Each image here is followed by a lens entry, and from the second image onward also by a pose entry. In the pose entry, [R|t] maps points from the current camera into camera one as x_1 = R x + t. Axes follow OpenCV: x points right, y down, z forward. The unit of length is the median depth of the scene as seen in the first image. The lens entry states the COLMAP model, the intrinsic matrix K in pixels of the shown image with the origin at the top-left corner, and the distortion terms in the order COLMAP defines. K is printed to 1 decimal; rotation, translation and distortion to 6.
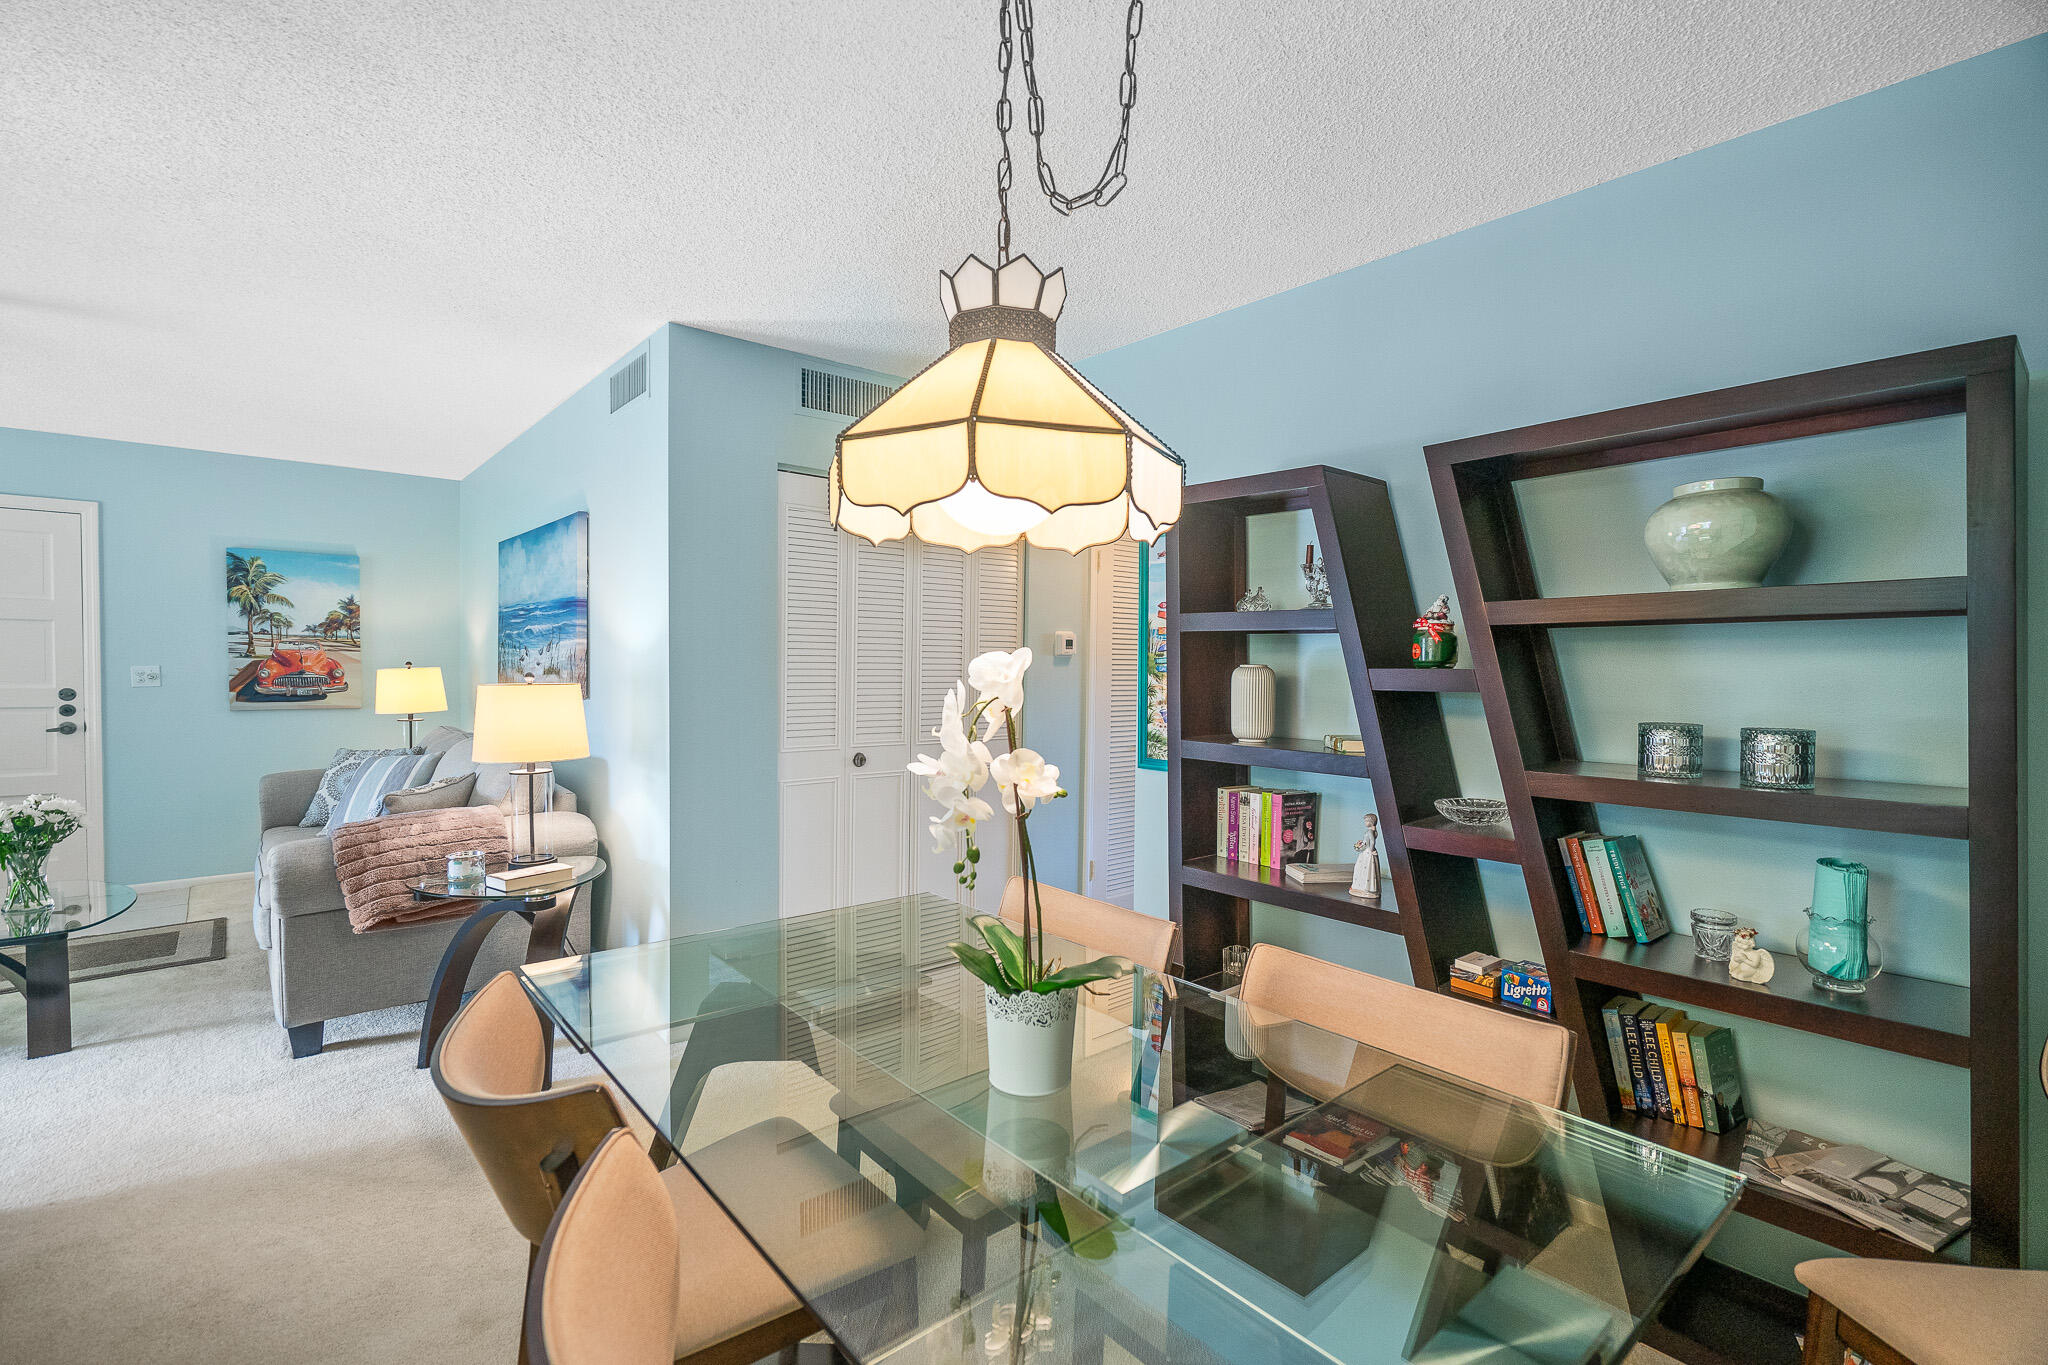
lens RADIAL K [[932.2, 0, 1026.5], [0, 932.2, 677.9], [0, 0, 1]] dist [-0.006312, 0.003157]
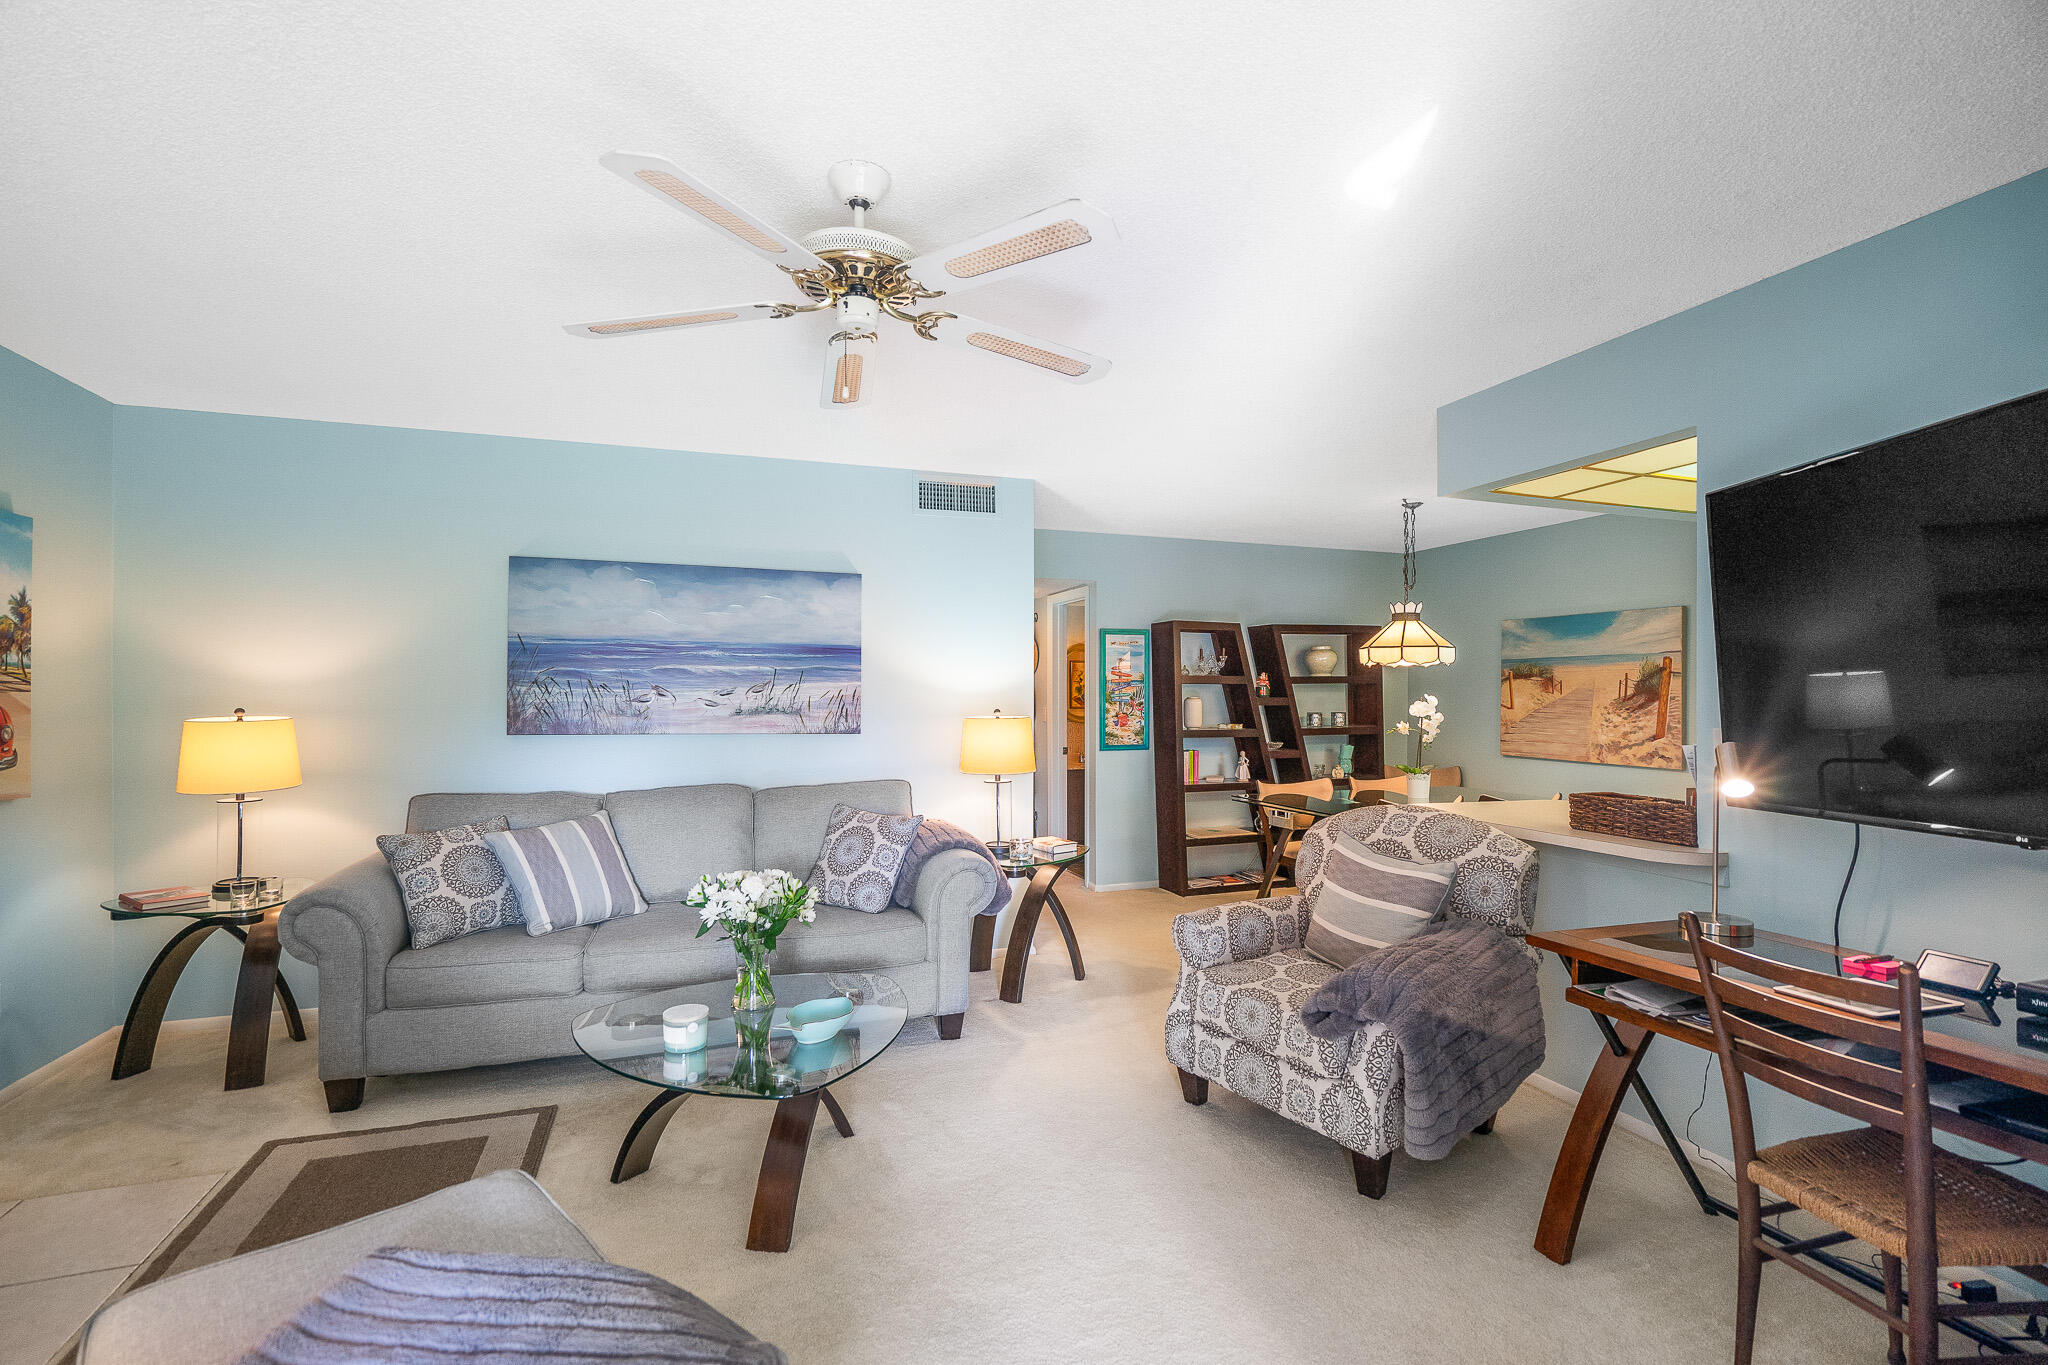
lens RADIAL K [[932.2, 0, 1015.4], [0, 932.2, 691.9], [0, 0, 1]] dist [-0.006312, 0.003157]
pose [[0.365512, -0.006858, 0.930781, -1.066806], [0.020662, 0.999786, -0.000748, -0.017042], [-0.930577, 0.019505, 0.365575, 0.282097]]
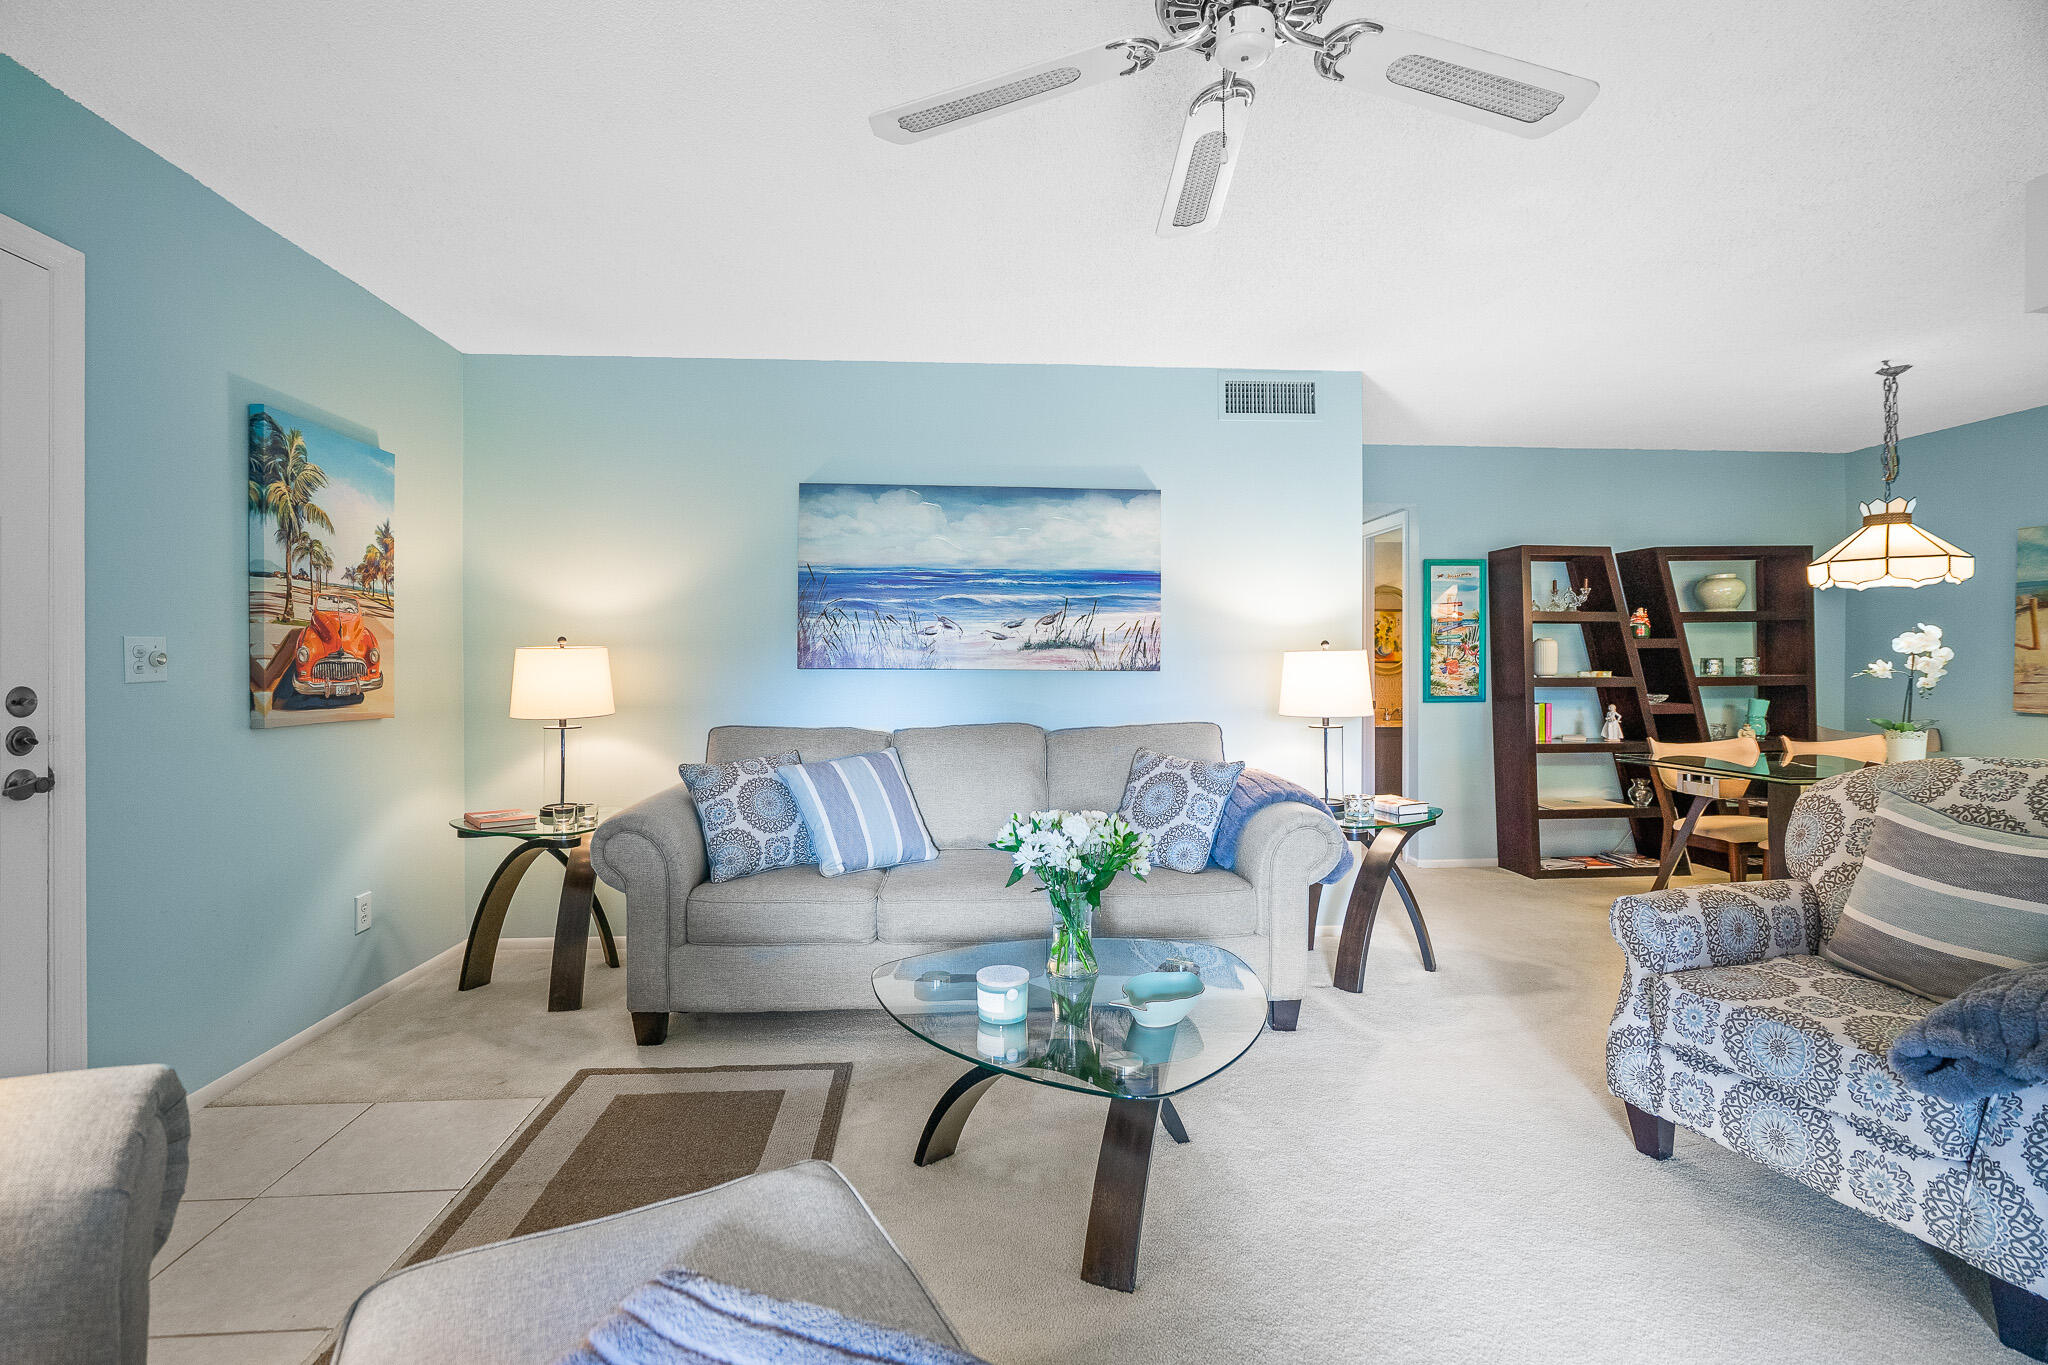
lens RADIAL K [[932.2, 0, 1007.6], [0, 932.2, 667.6], [0, 0, 1]] dist [-0.006312, 0.003157]
pose [[0.600439, -0.012871, 0.799567, -1.001400], [0.023102, 0.999732, -0.001256, 0.012133], [-0.799337, 0.019226, 0.600576, 0.370852]]
